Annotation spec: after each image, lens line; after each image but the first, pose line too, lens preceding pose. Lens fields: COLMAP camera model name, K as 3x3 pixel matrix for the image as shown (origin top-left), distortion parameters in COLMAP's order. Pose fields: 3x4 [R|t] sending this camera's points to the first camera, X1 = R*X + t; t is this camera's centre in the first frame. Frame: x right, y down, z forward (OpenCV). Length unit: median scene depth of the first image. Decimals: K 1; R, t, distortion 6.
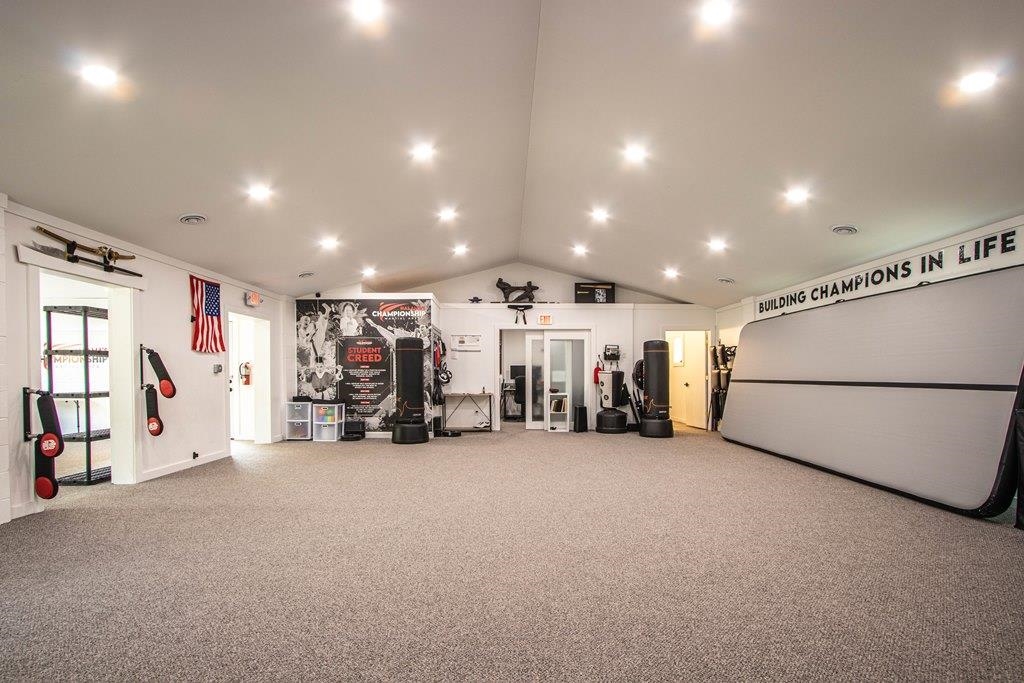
lens RADIAL K [[488.1, 0, 511.6], [0, 488.1, 384.7], [0, 0, 1]] dist [-0.003930, -0.000622]
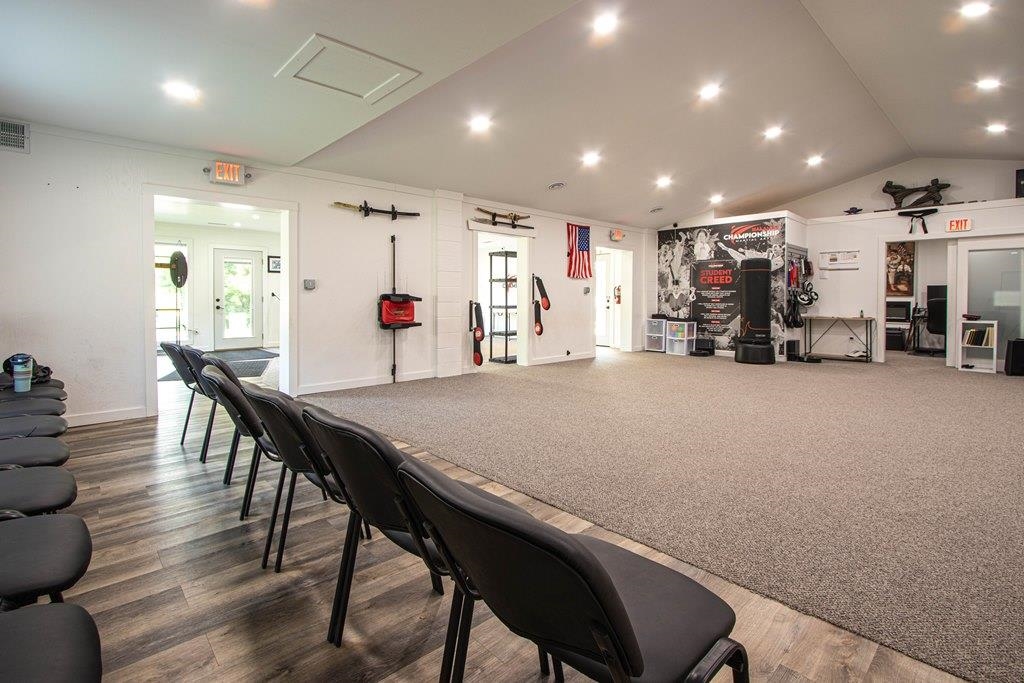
lens RADIAL K [[486.8, 0, 521.2], [0, 486.8, 308.6], [0, 0, 1]] dist [-0.004648, -0.000257]
pose [[0.690575, 0.019016, -0.723011, 0.173791], [-0.019328, 0.999782, 0.007835, 0.007653], [0.723003, 0.008564, 0.690792, -0.036062]]
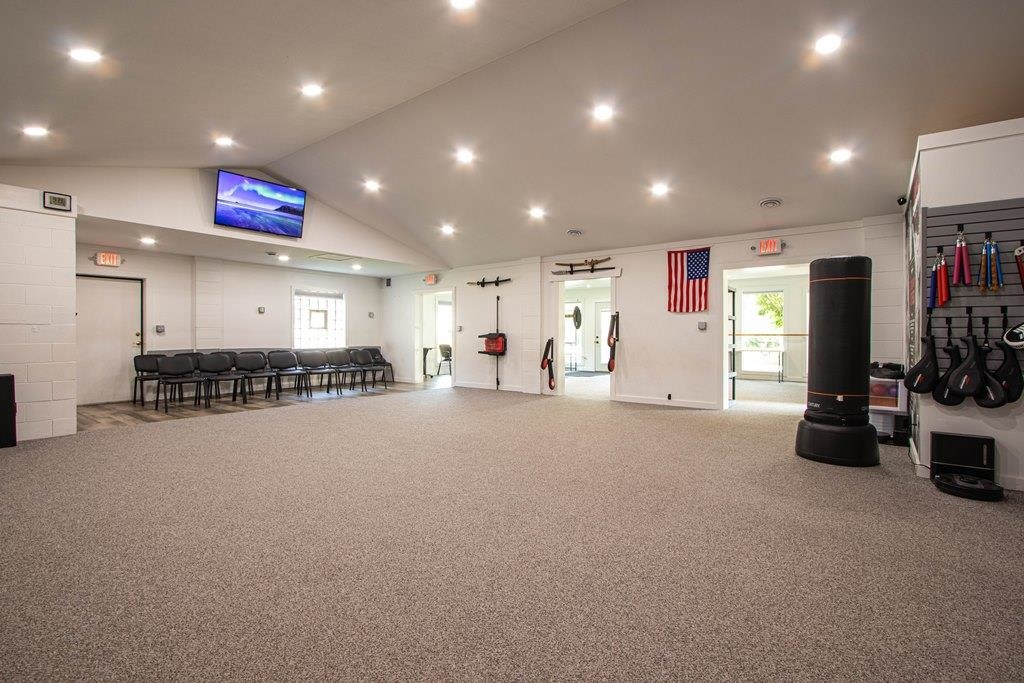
lens RADIAL K [[508.3, 0, 512.0], [0, 508.3, 341.5], [0, 0, 1]] dist [-0.001244, 0.000035]
pose [[-0.619023, 0.013004, -0.785265, 0.412221], [-0.013983, 0.999522, 0.027575, -0.016669], [0.785249, 0.028050, -0.618545, 1.003833]]
